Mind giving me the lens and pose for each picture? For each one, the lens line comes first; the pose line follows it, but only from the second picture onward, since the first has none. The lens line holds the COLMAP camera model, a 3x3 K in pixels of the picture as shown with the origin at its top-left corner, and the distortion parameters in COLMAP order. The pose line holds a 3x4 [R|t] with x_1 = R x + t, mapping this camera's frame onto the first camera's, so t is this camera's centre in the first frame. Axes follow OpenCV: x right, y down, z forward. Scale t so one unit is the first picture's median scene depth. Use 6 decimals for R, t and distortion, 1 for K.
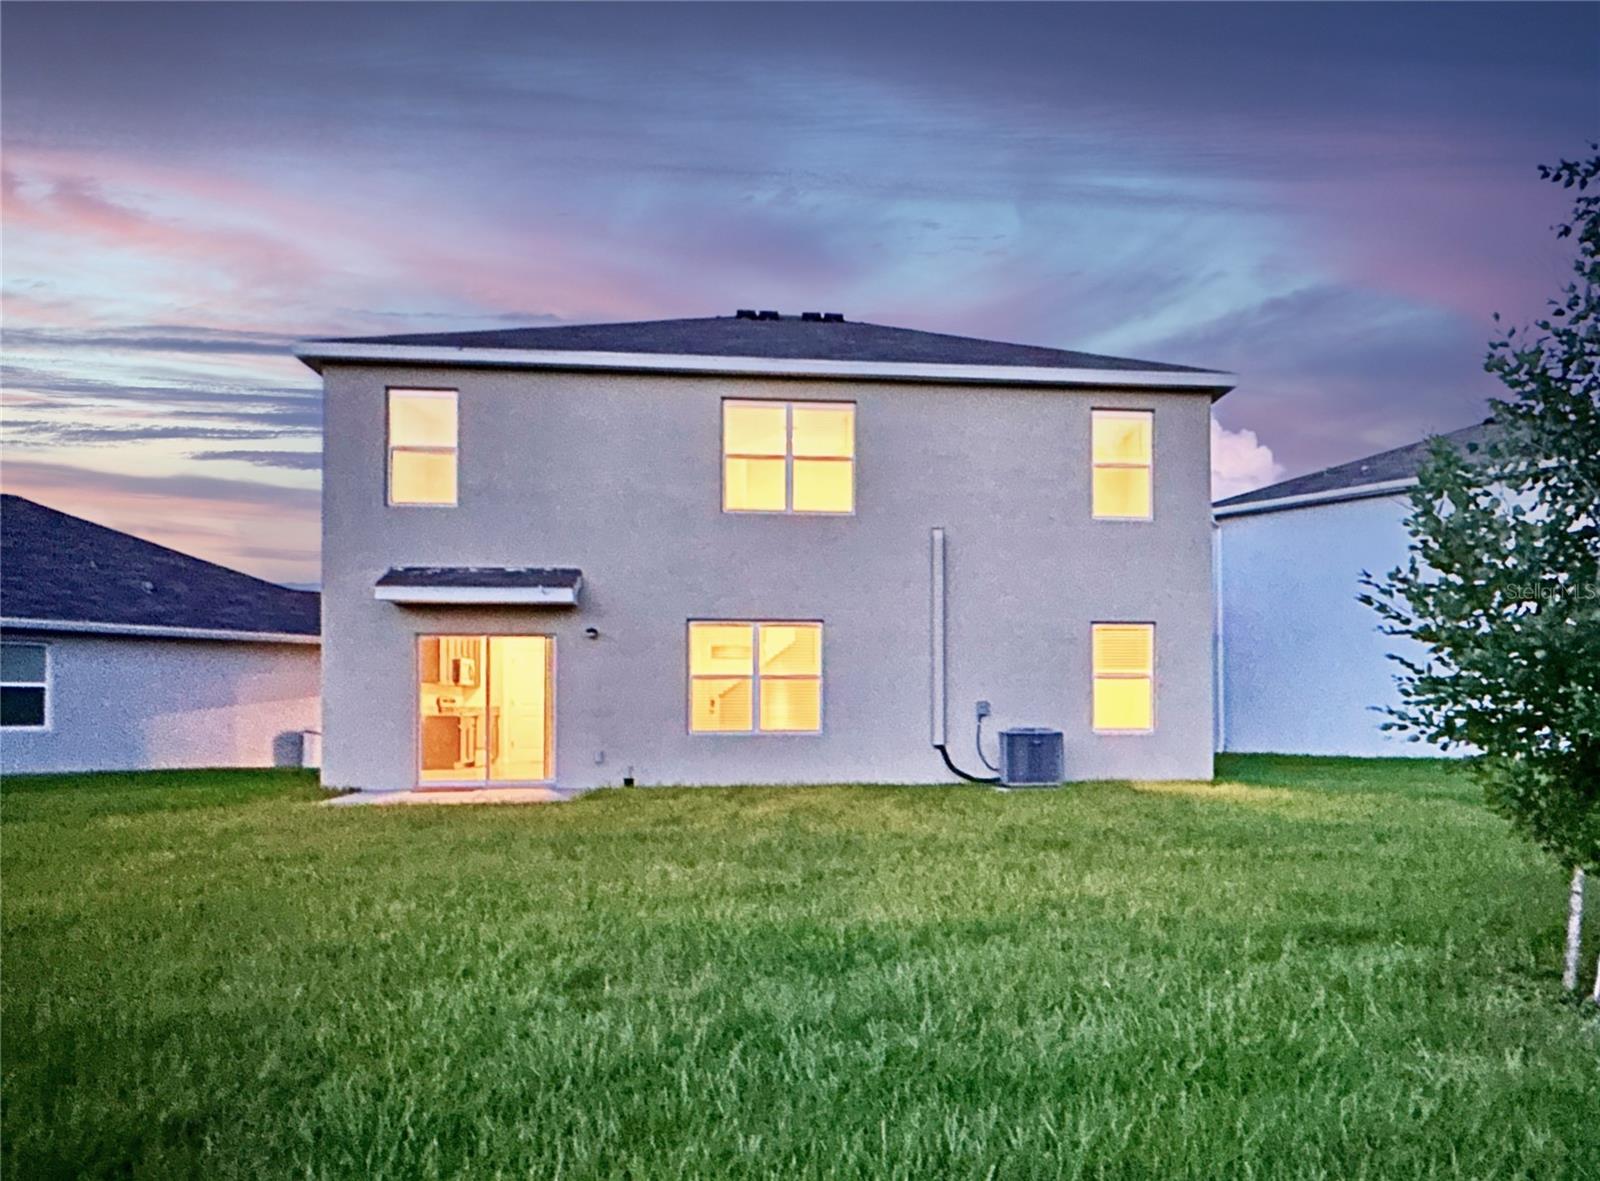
lens RADIAL K [[1069.8, 0, 800.3], [0, 1069.8, 729.1], [0, 0, 1]] dist [-0.002206, -0.000545]
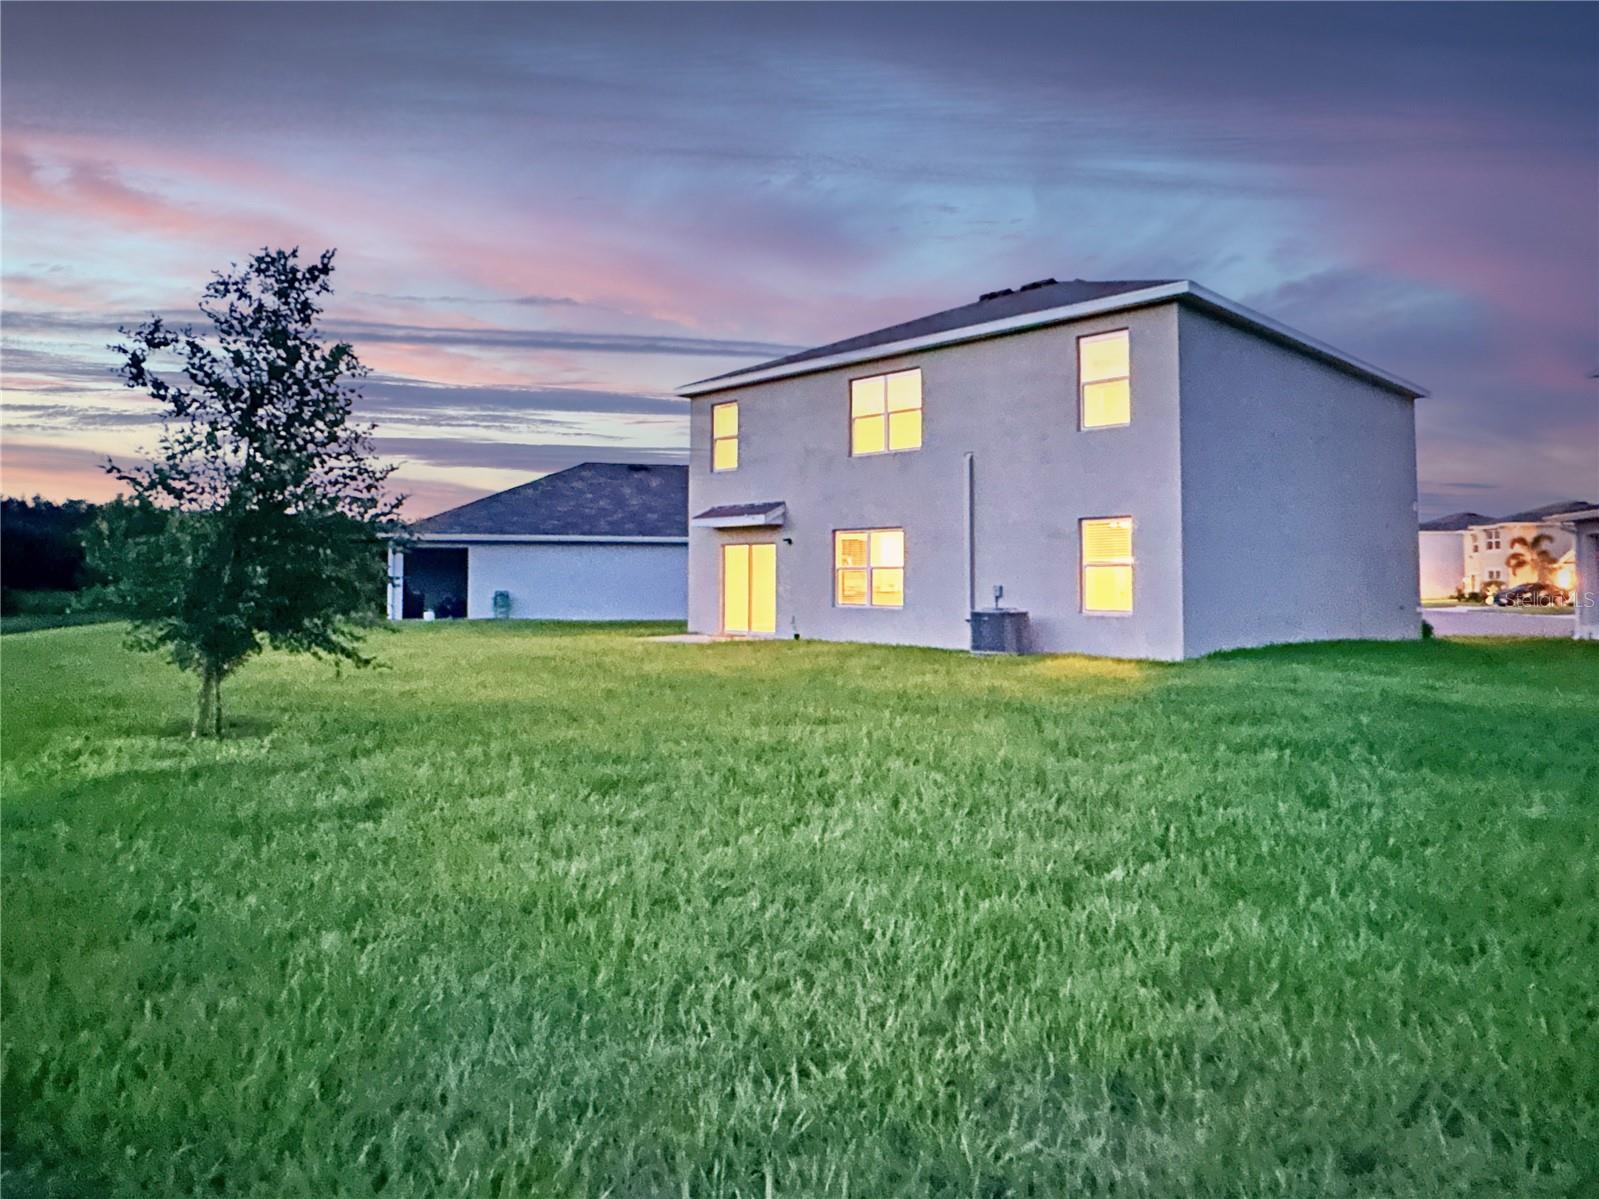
lens RADIAL K [[1052.0, 0, 822.1], [0, 1052.0, 592.4], [0, 0, 1]] dist [0.000673, 0.000120]
pose [[0.613790, 0.010651, -0.789398, 1.031047], [-0.030519, 0.999482, -0.010245, 0.000011], [0.788879, 0.030380, 0.613797, 0.084211]]
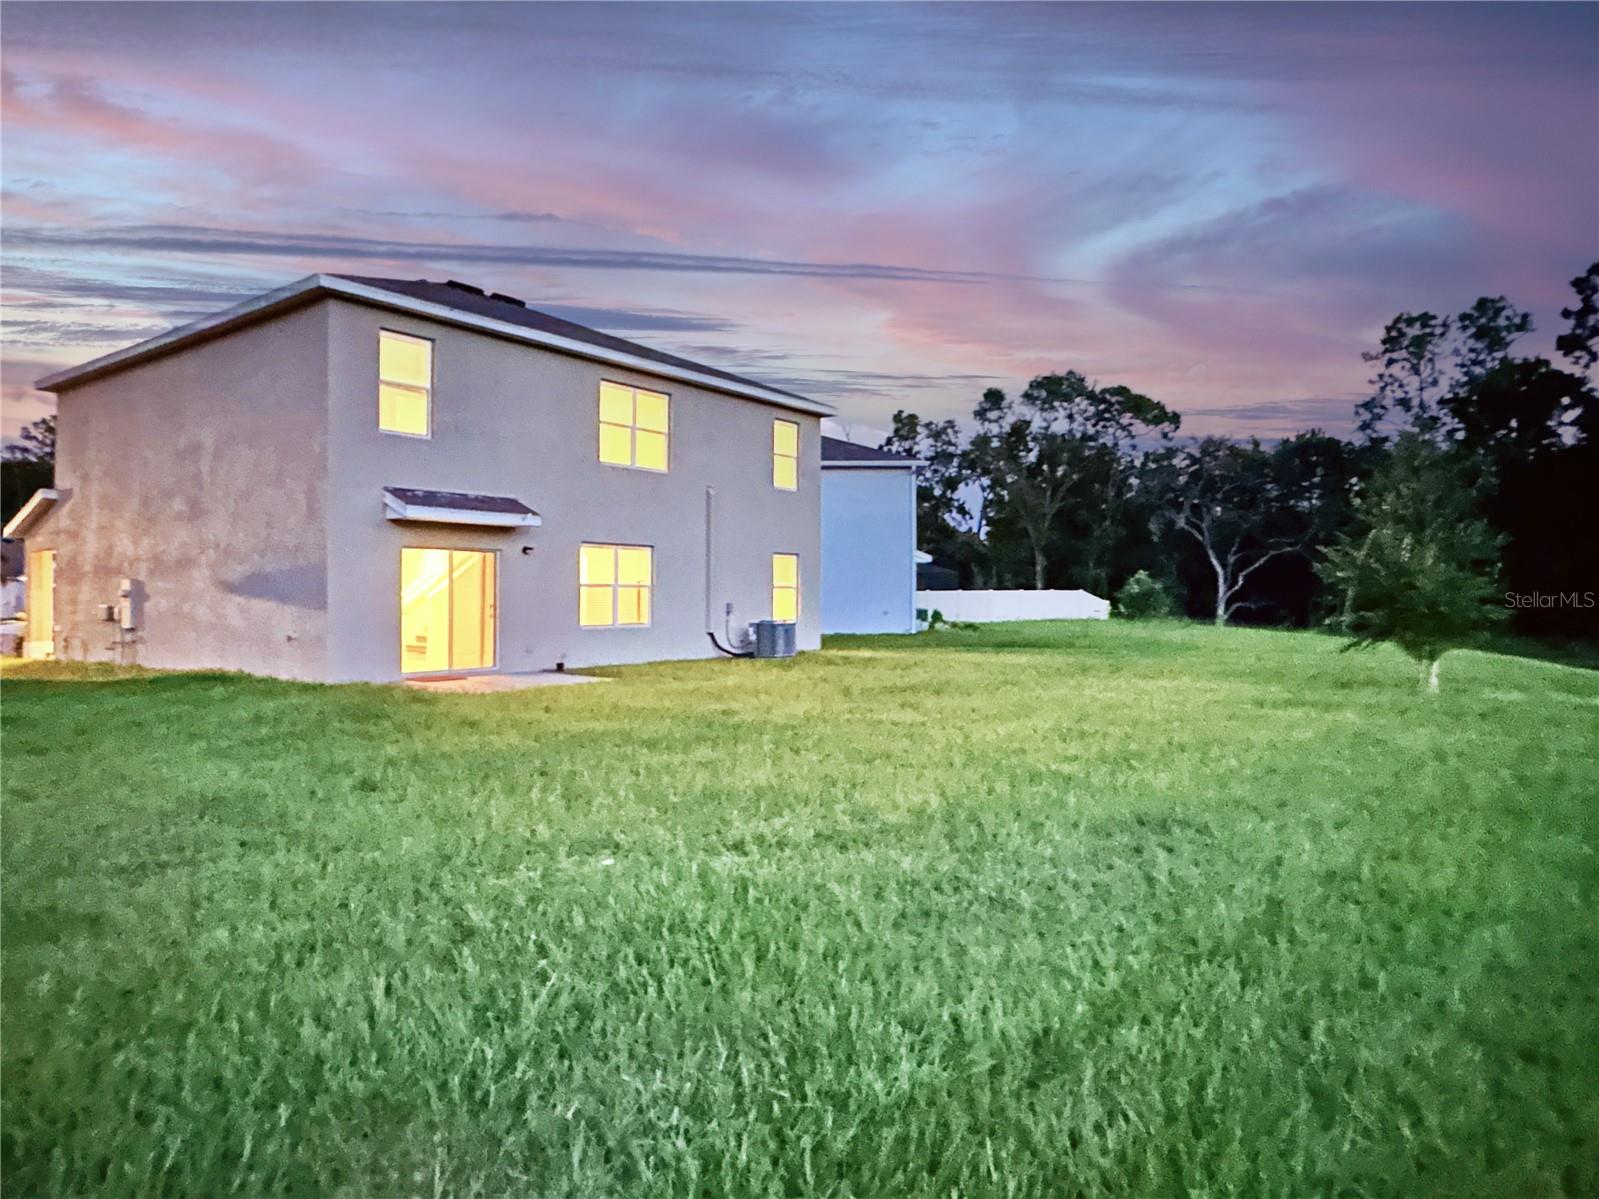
lens RADIAL K [[1052.0, 0, 822.1], [0, 1052.0, 592.4], [0, 0, 1]] dist [0.000673, 0.000120]
pose [[0.667831, 0.004609, 0.744299, -0.858041], [0.021211, 0.999457, -0.025220, -0.000709], [-0.744011, 0.032630, 0.667370, -0.087717]]
